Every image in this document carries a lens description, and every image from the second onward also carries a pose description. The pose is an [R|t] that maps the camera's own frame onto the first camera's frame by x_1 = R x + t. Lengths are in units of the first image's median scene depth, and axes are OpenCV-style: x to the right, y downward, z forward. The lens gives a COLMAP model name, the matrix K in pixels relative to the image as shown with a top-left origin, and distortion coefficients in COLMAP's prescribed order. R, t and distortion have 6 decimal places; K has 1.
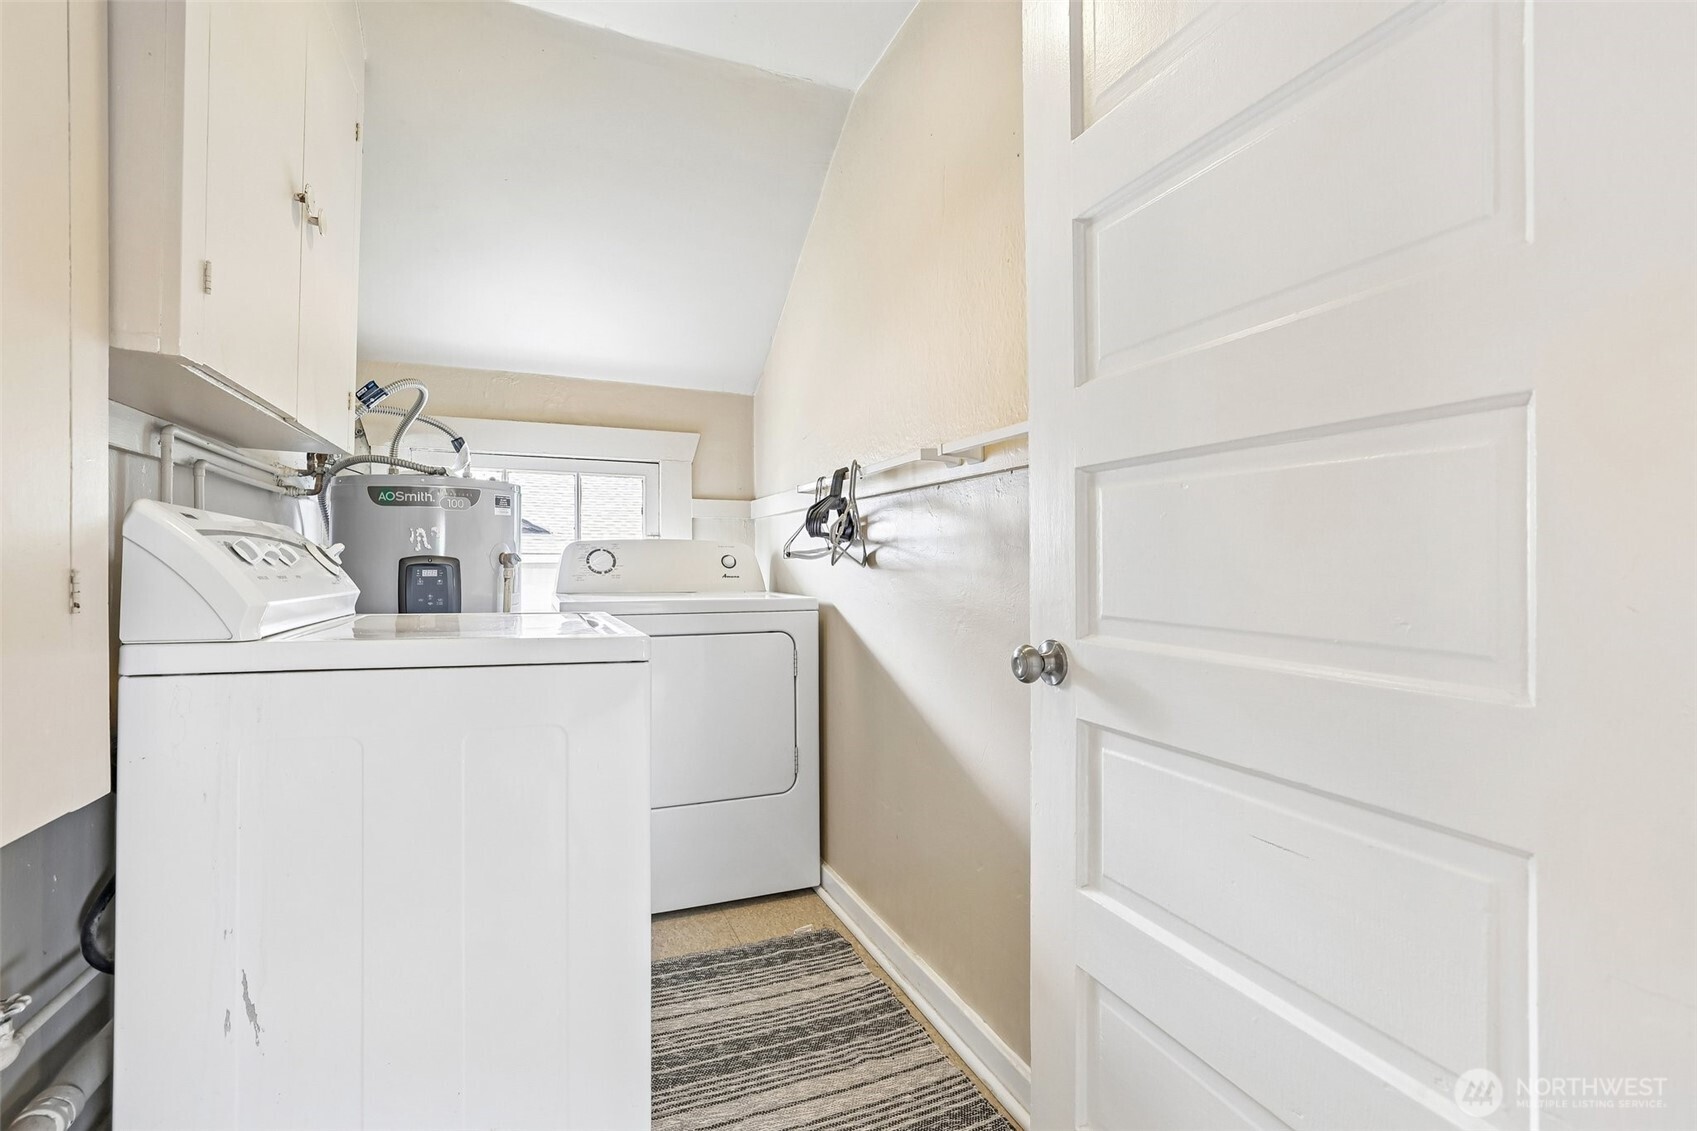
lens RADIAL K [[741.0, 0, 850.3], [0, 741.0, 564.4], [0, 0, 1]] dist [-0.032112, 0.004588]
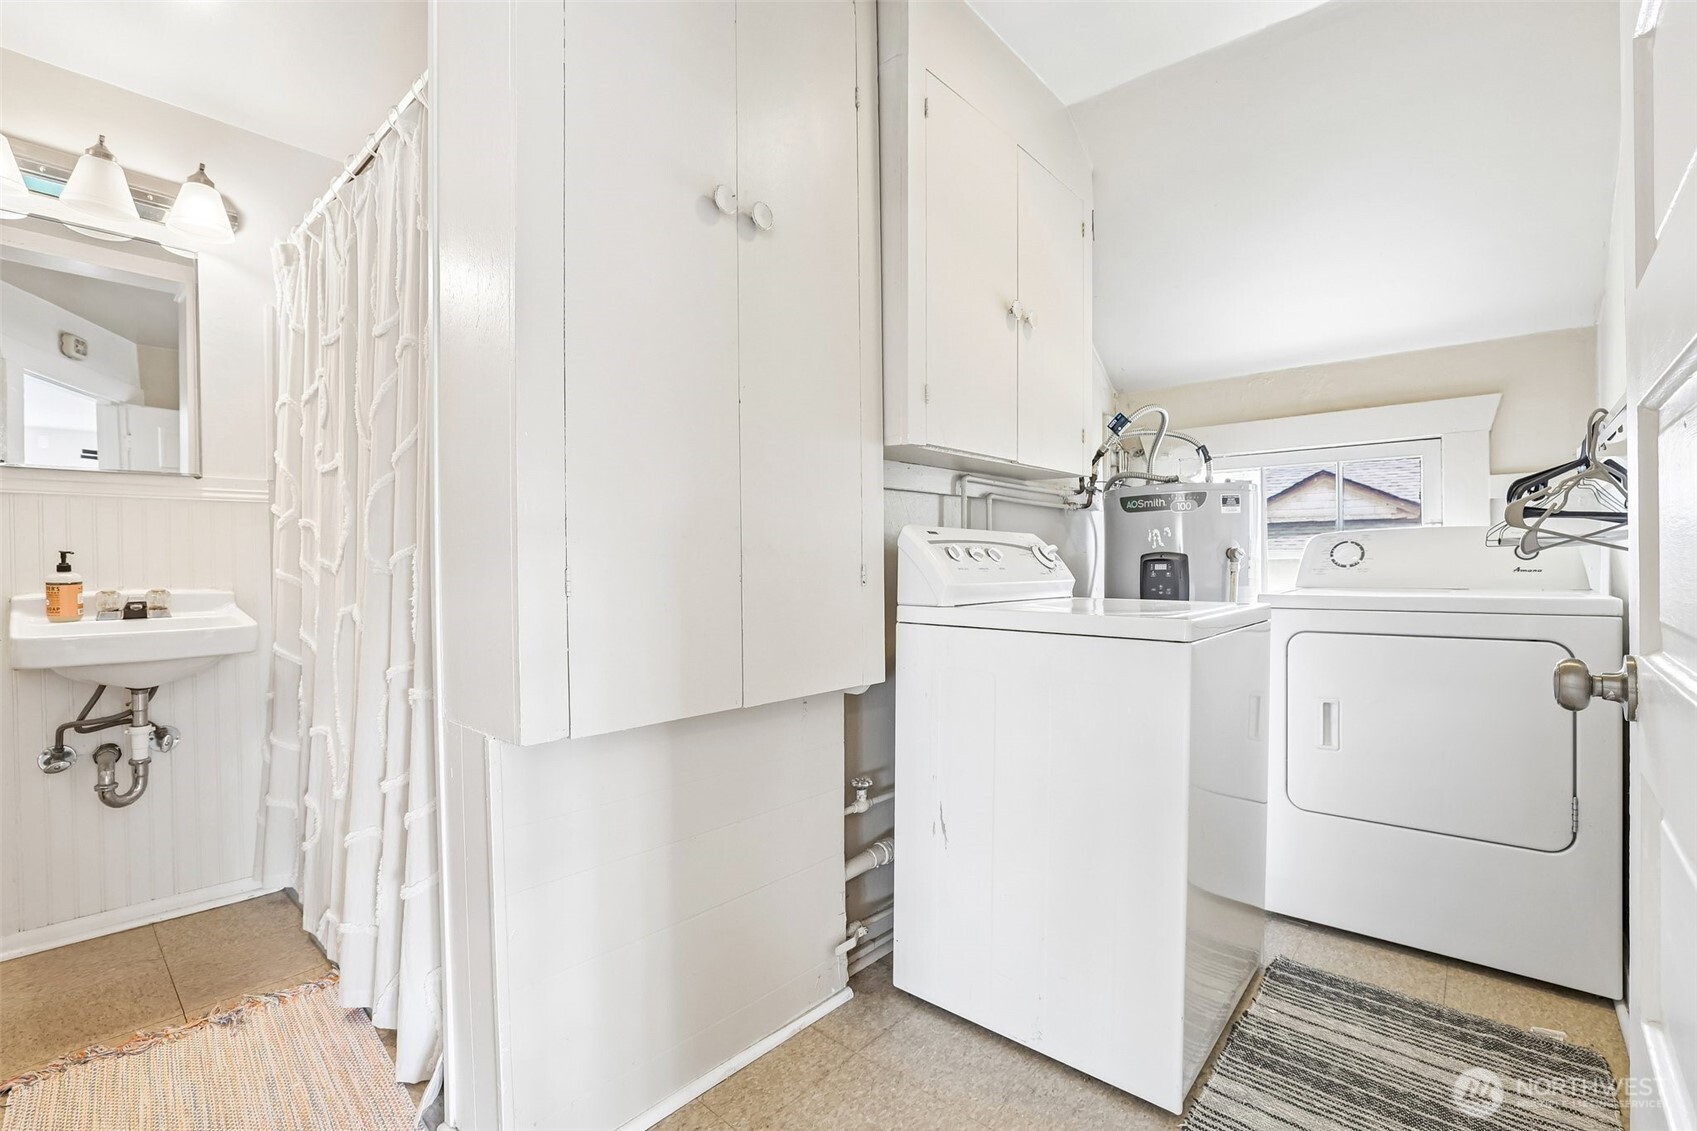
lens RADIAL K [[741.0, 0, 850.7], [0, 741.0, 562.6], [0, 0, 1]] dist [-0.032112, 0.004588]
pose [[0.438406, -0.007148, -0.898748, 0.277887], [0.010282, 0.999943, -0.002937, 0.003786], [0.898718, -0.007953, 0.438455, 0.027667]]
